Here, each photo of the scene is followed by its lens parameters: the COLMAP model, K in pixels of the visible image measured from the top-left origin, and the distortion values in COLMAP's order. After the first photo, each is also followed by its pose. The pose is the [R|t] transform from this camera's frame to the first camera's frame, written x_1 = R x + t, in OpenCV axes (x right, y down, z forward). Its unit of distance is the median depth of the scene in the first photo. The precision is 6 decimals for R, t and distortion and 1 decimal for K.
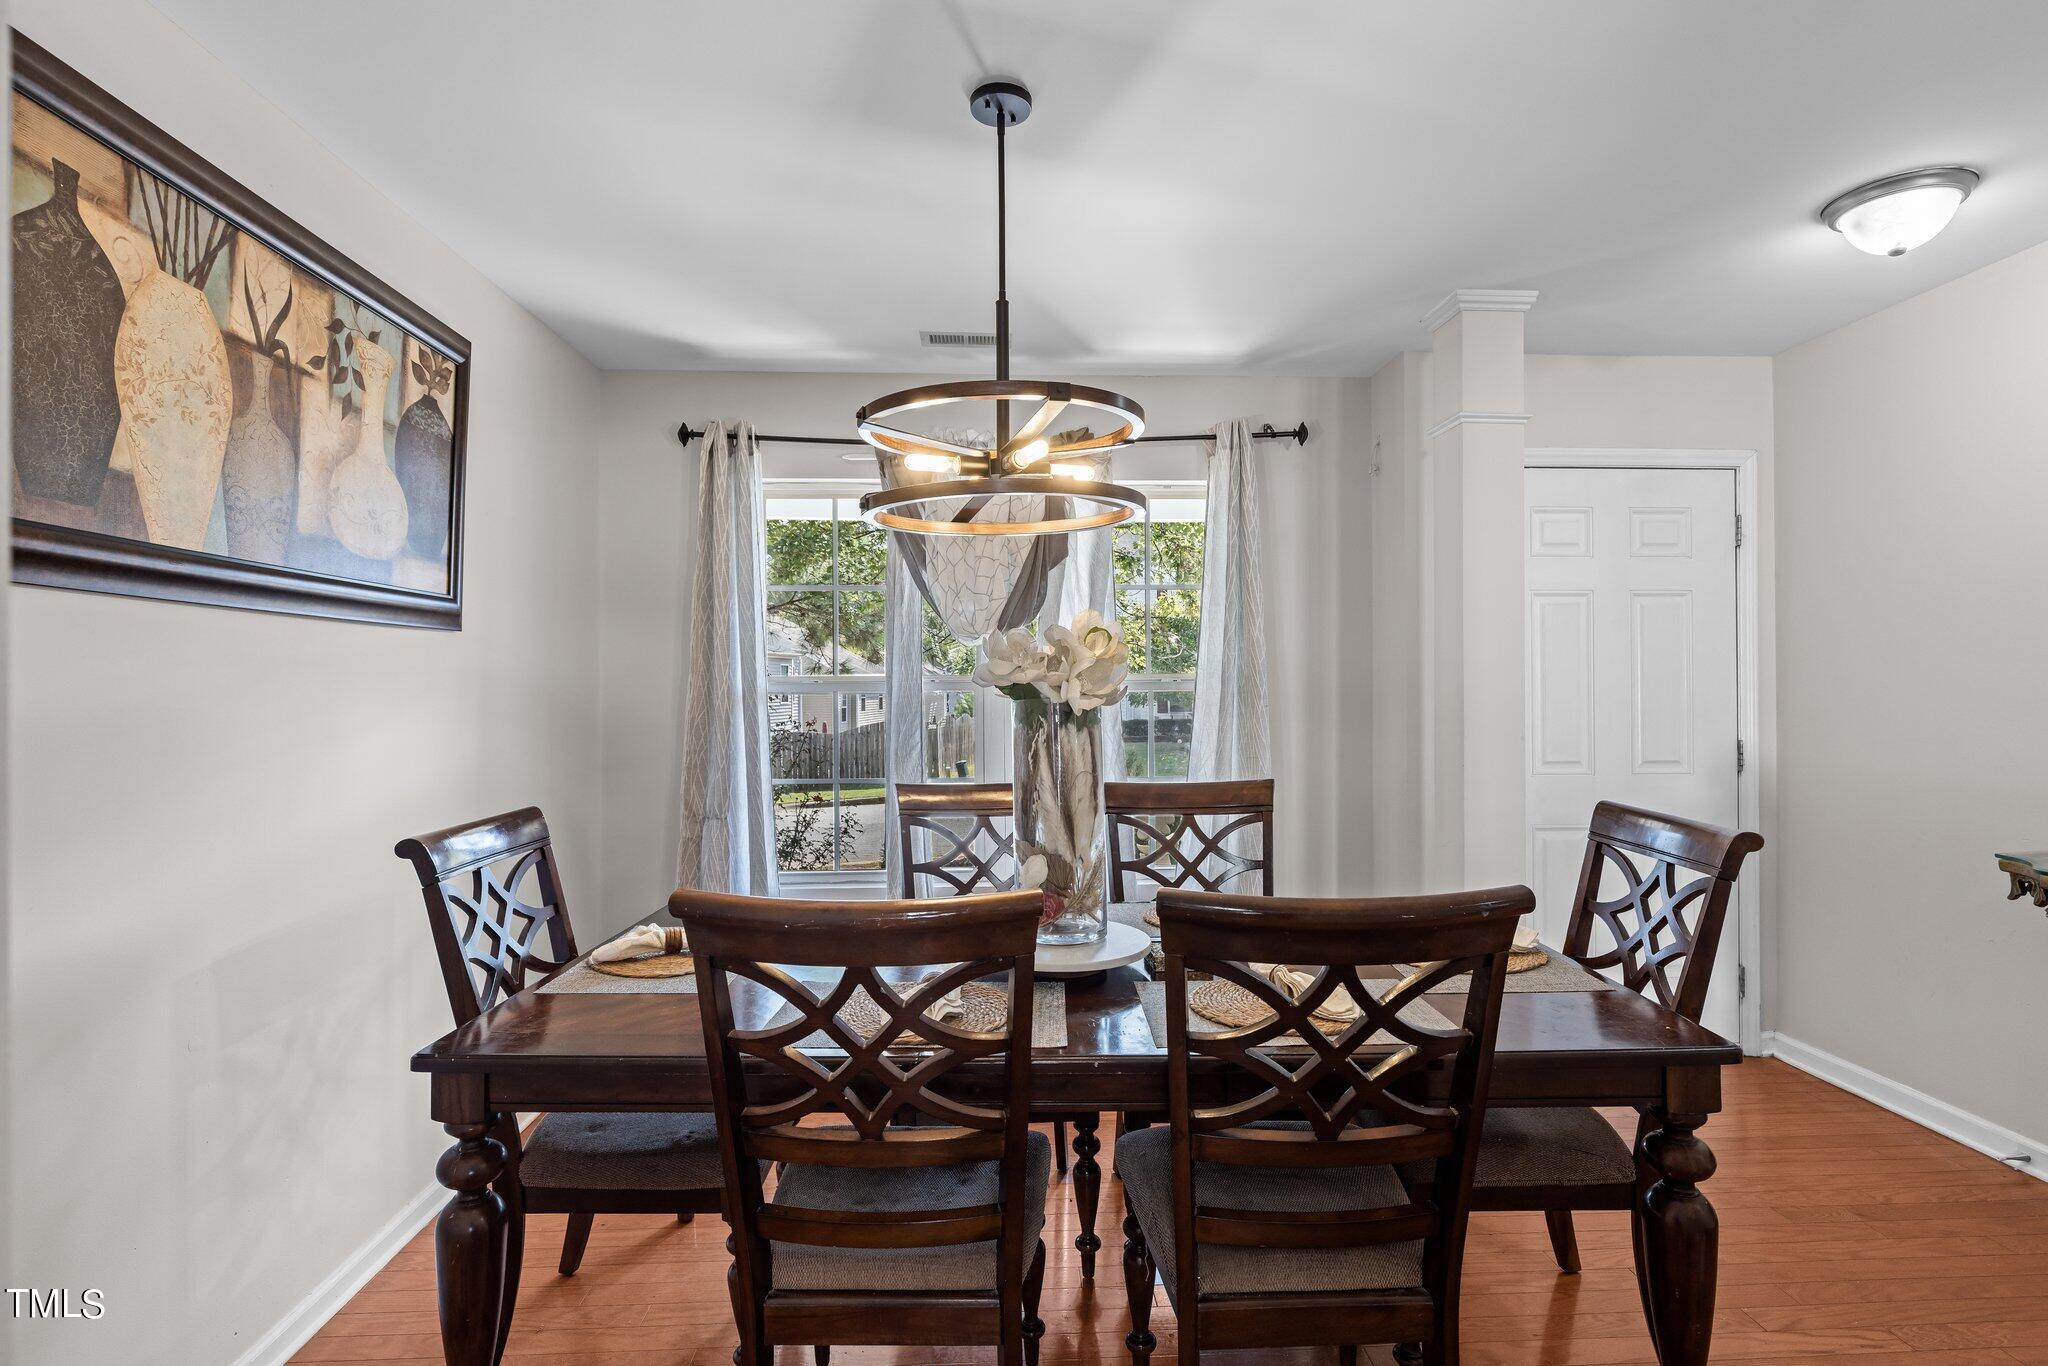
lens RADIAL K [[1076.0, 0, 1024.0], [0, 1076.0, 683.0], [0, 0, 1]] dist [-0.007562, -0.001420]
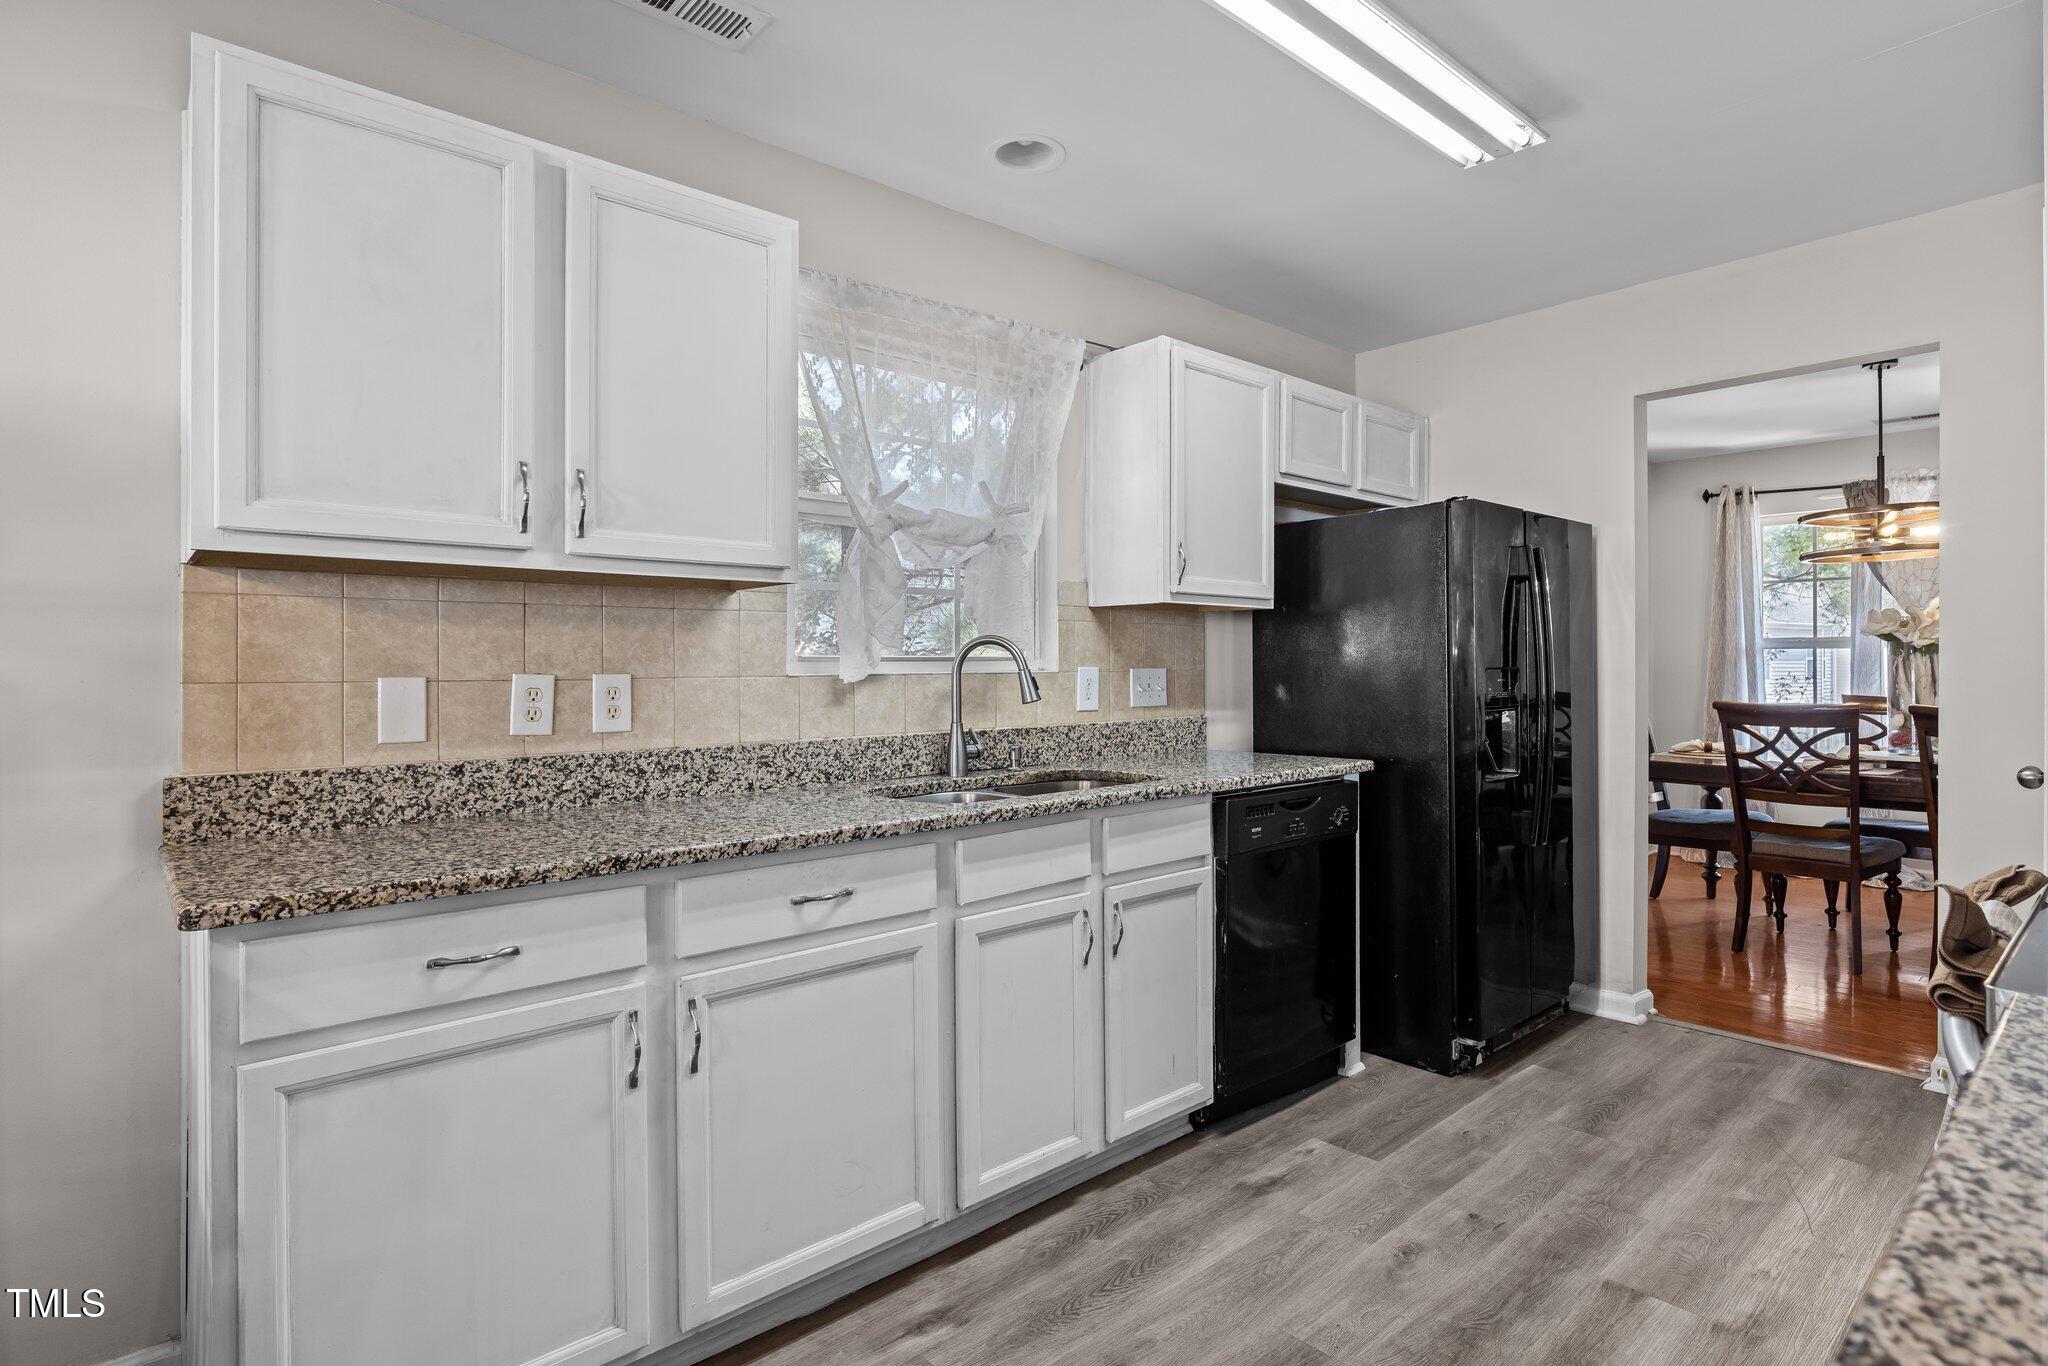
lens RADIAL K [[1076.0, 0, 1024.0], [0, 1076.0, 683.0], [0, 0, 1]] dist [-0.007562, -0.001420]
pose [[0.655056, 0.006949, -0.755548, 0.421675], [0.009594, 0.999801, 0.017513, 0.039966], [0.755519, -0.018721, 0.654859, -1.508369]]
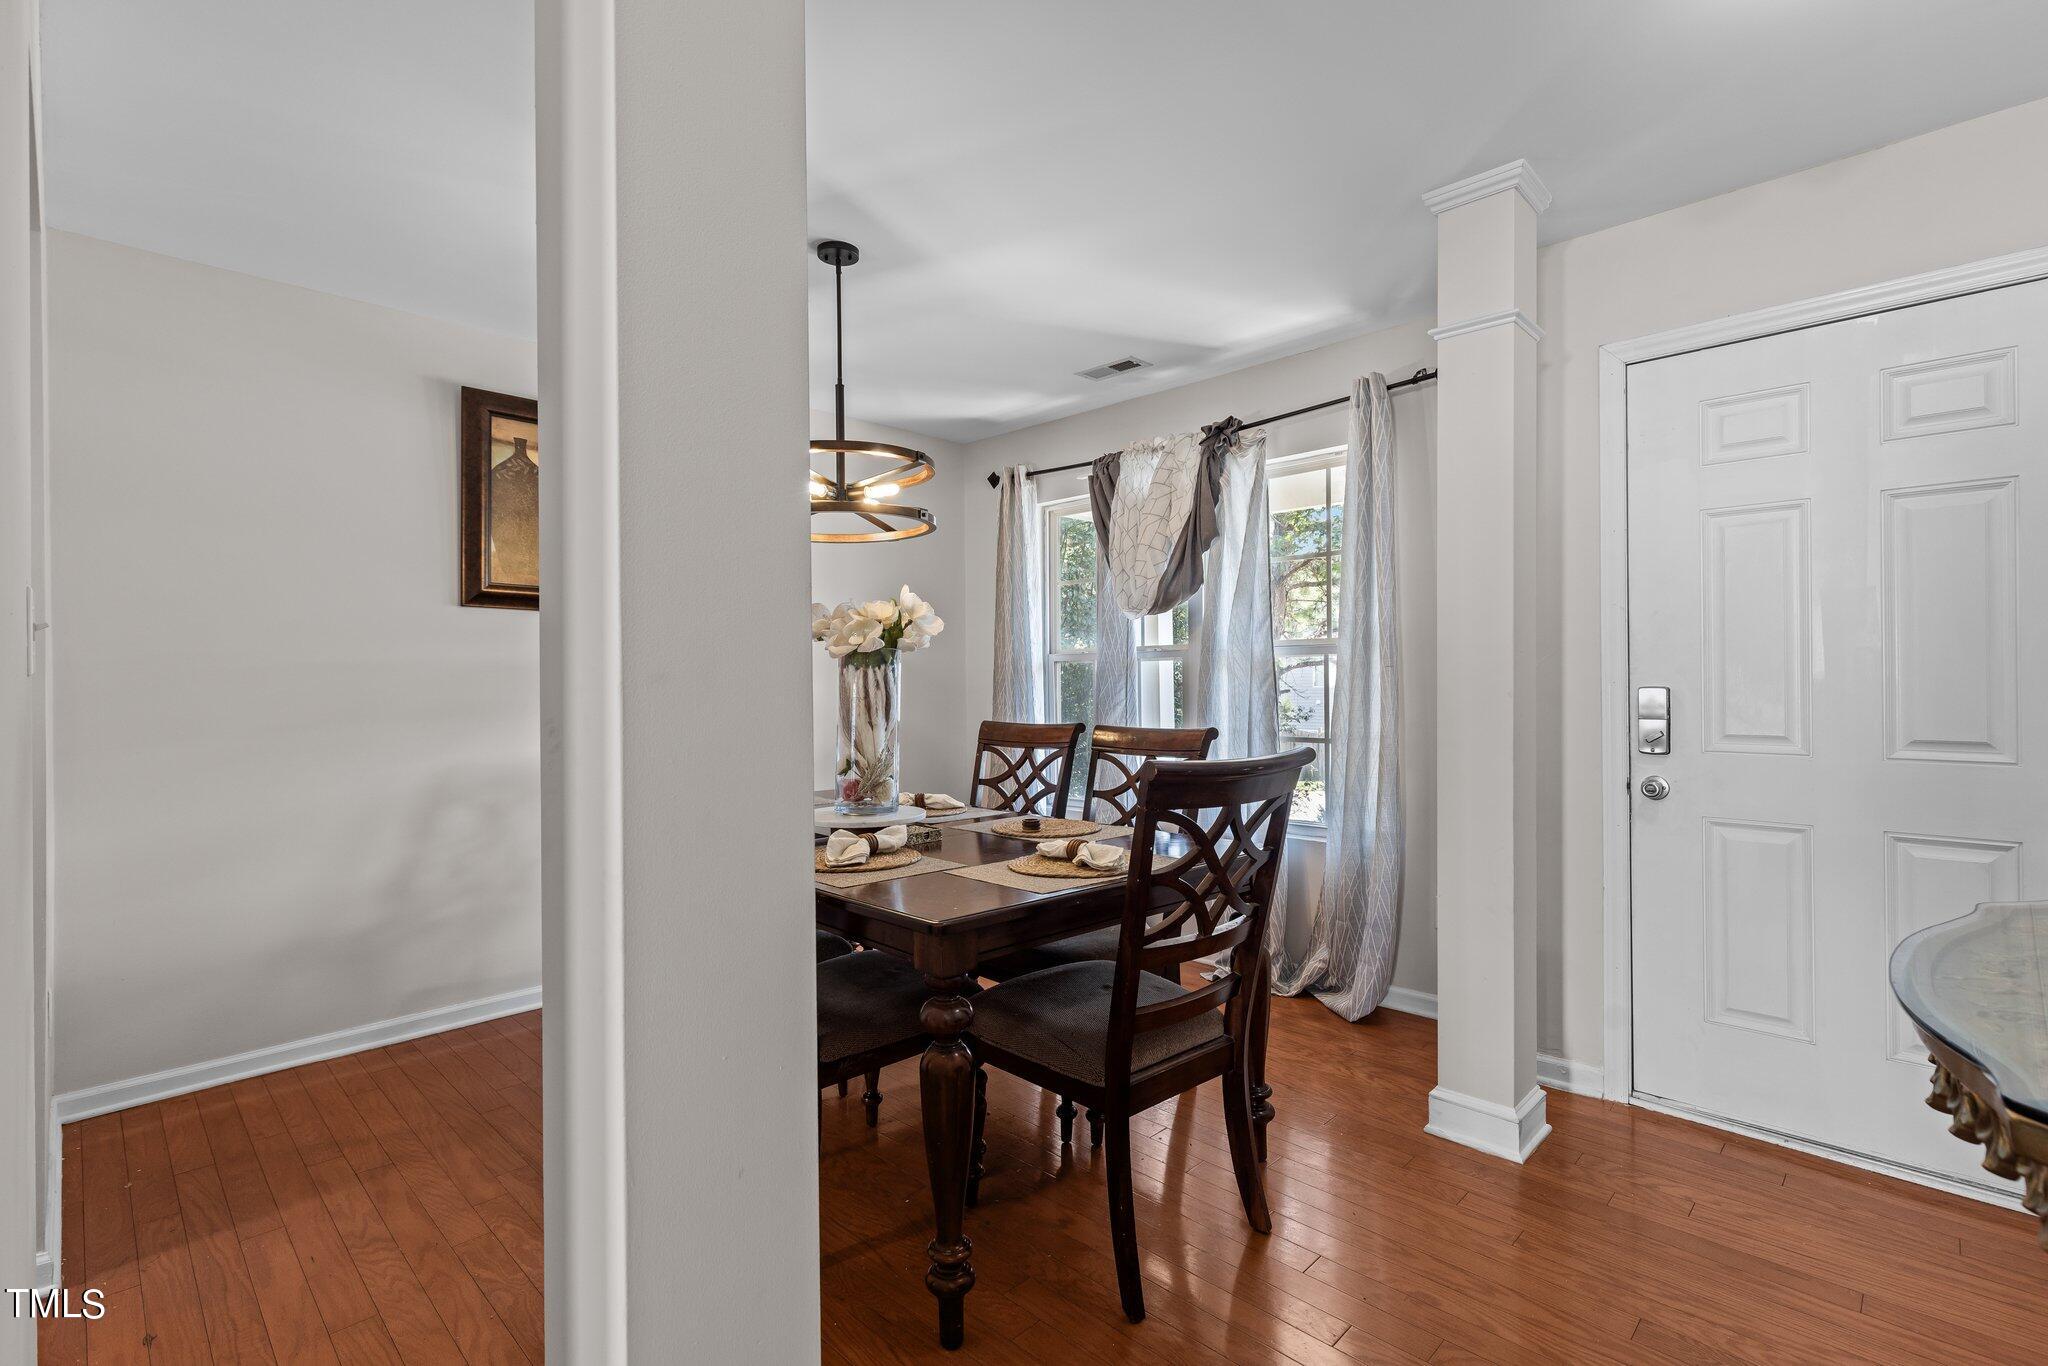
lens RADIAL K [[939.9, 0, 1028.6], [0, 939.9, 678.6], [0, 0, 1]] dist [0.007233, -0.000067]
pose [[0.663156, 0.003091, -0.748475, 1.077137], [0.009122, 0.999884, 0.012212, 0.034349], [0.748426, -0.014926, 0.663050, 0.314099]]
